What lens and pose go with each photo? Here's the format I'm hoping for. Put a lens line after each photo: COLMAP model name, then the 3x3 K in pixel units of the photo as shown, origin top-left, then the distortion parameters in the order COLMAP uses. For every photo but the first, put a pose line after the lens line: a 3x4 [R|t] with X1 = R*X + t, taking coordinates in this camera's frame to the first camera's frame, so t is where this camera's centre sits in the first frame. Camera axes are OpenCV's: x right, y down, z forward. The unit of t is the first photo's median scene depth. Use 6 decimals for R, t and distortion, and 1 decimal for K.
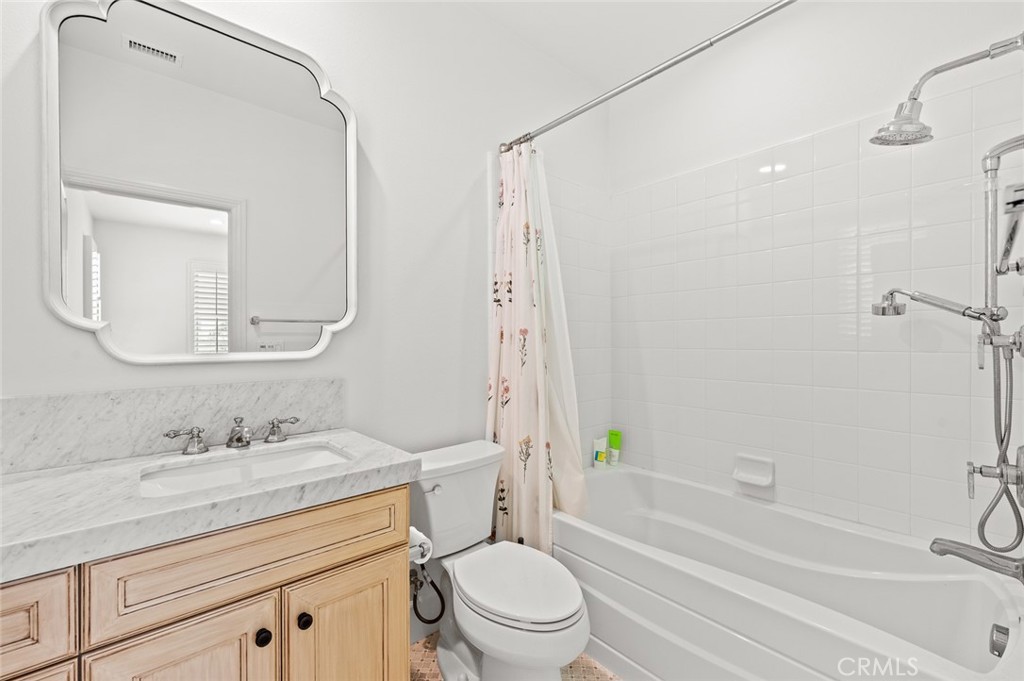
lens RADIAL K [[438.1, 0, 506.7], [0, 438.1, 340.8], [0, 0, 1]] dist [-0.001811, 0.000237]
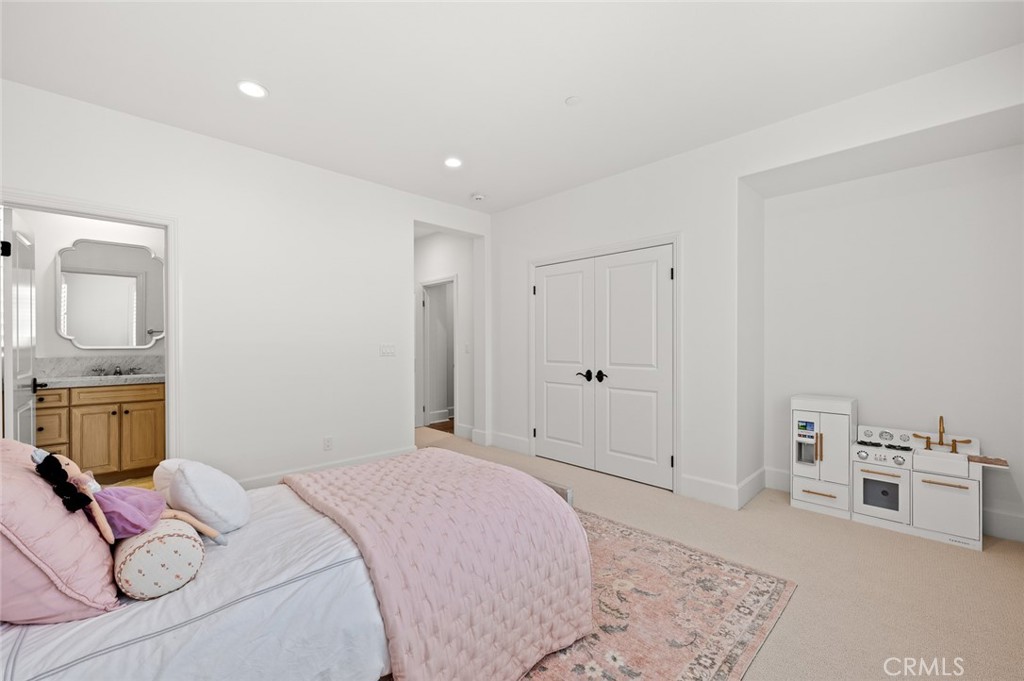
lens RADIAL K [[438.1, 0, 510.9], [0, 438.1, 343.5], [0, 0, 1]] dist [-0.001811, 0.000237]
pose [[0.998772, -0.003445, 0.049417, 2.441100], [0.003586, 0.999990, -0.002771, 0.031844], [-0.049407, 0.002945, 0.998774, -2.715088]]
